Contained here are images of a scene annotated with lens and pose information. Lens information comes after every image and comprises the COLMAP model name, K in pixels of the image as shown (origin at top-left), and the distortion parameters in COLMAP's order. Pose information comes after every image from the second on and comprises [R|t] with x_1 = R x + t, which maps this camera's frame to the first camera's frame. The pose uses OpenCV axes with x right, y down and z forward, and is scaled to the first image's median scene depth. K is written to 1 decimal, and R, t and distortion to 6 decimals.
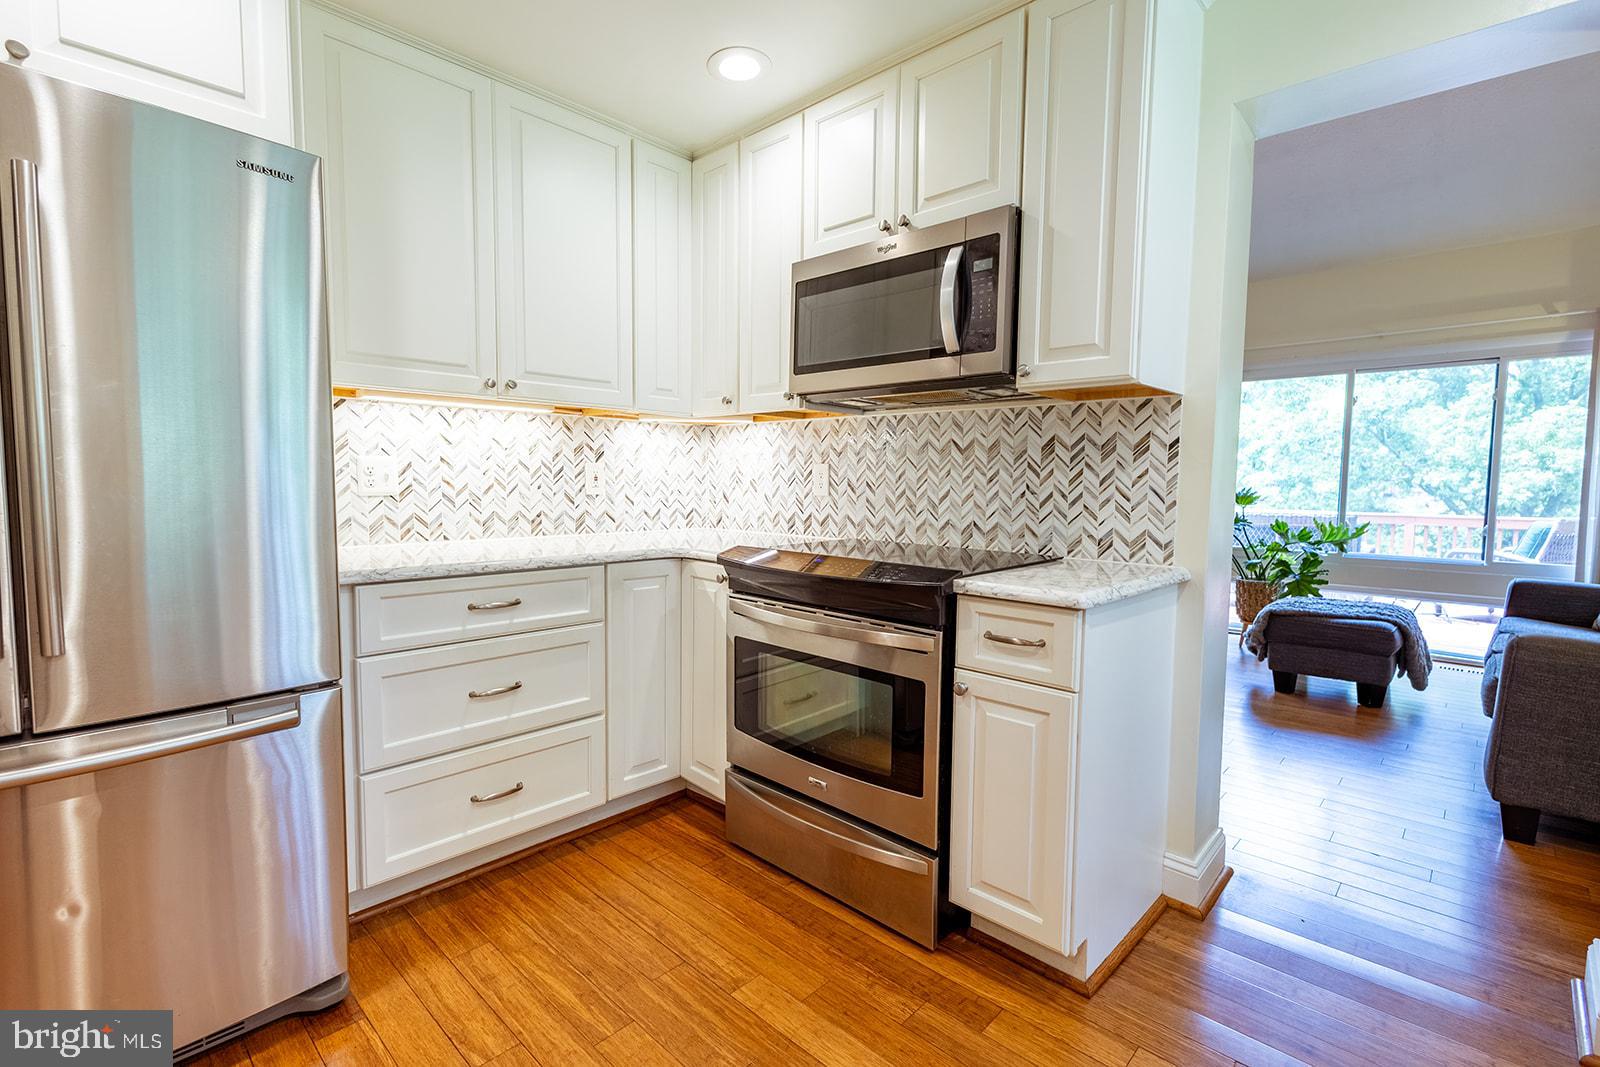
lens RADIAL K [[737.5, 0, 800.0], [0, 737.5, 533.5], [0, 0, 1]] dist [-0.001357, -0.000239]
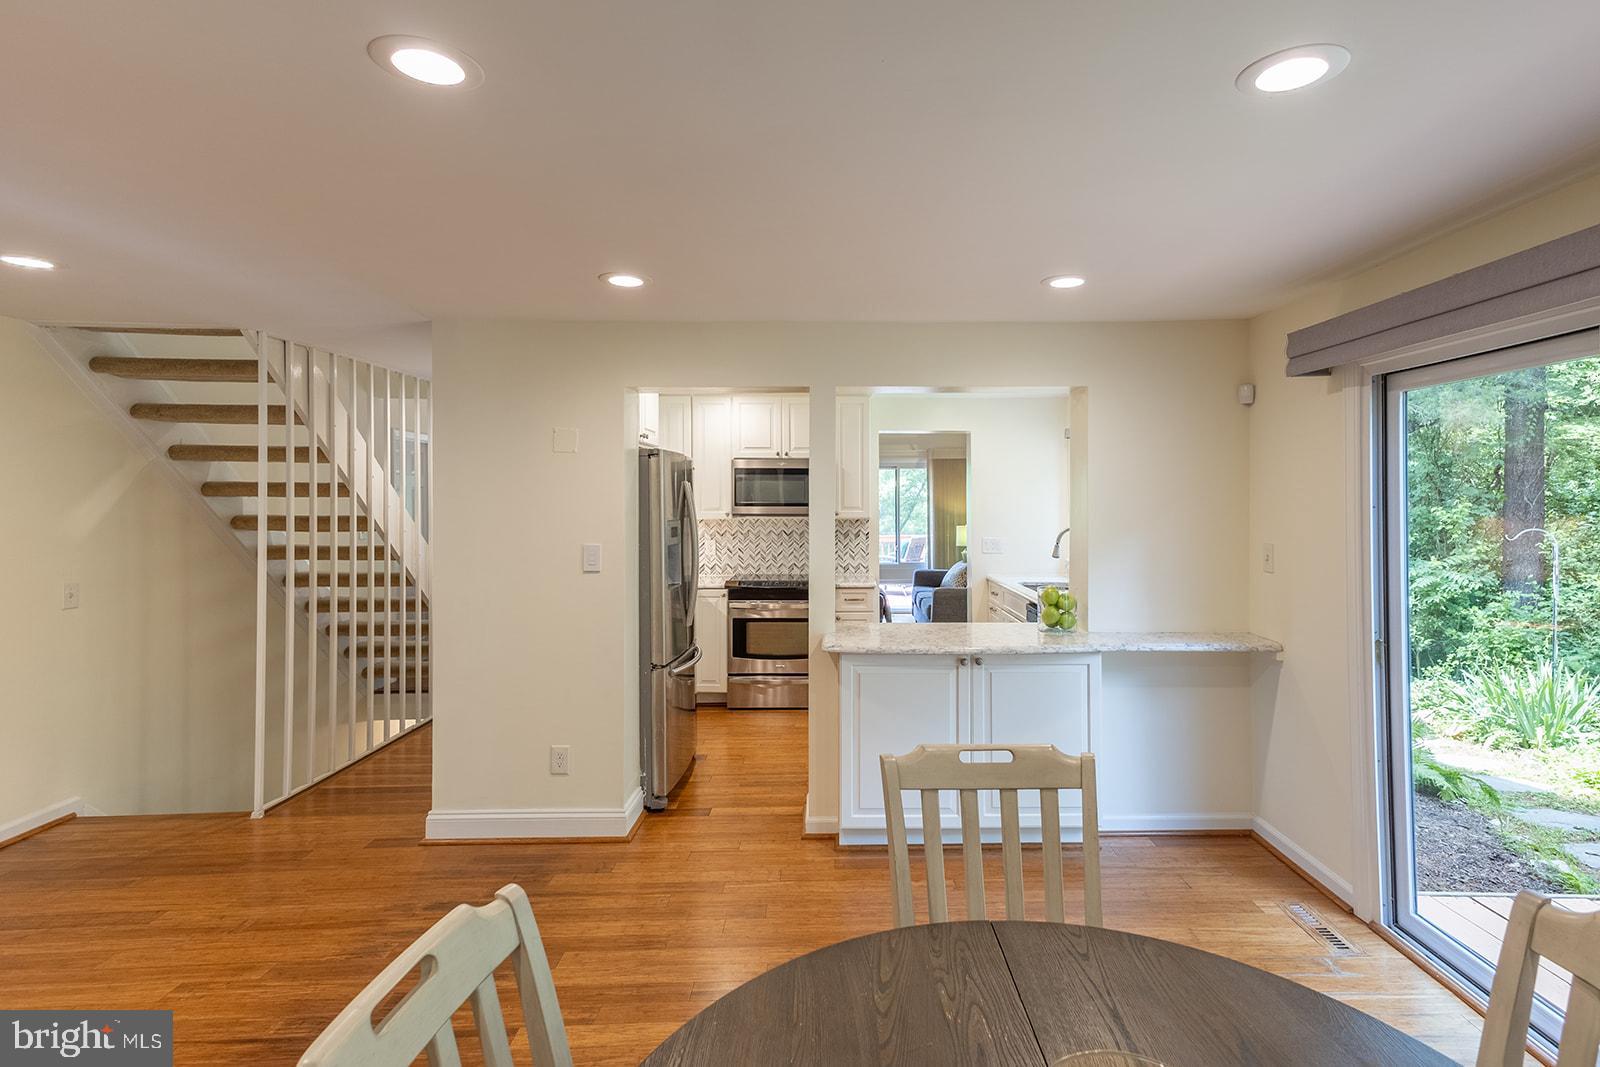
lens RADIAL K [[787.1, 0, 856.4], [0, 787.1, 494.8], [0, 0, 1]] dist [0.000133, 0.000044]
pose [[0.707027, -0.006811, 0.707154, -1.603473], [0.060727, 0.996845, -0.051115, -0.104842], [-0.704574, 0.079083, 0.705210, -1.119239]]
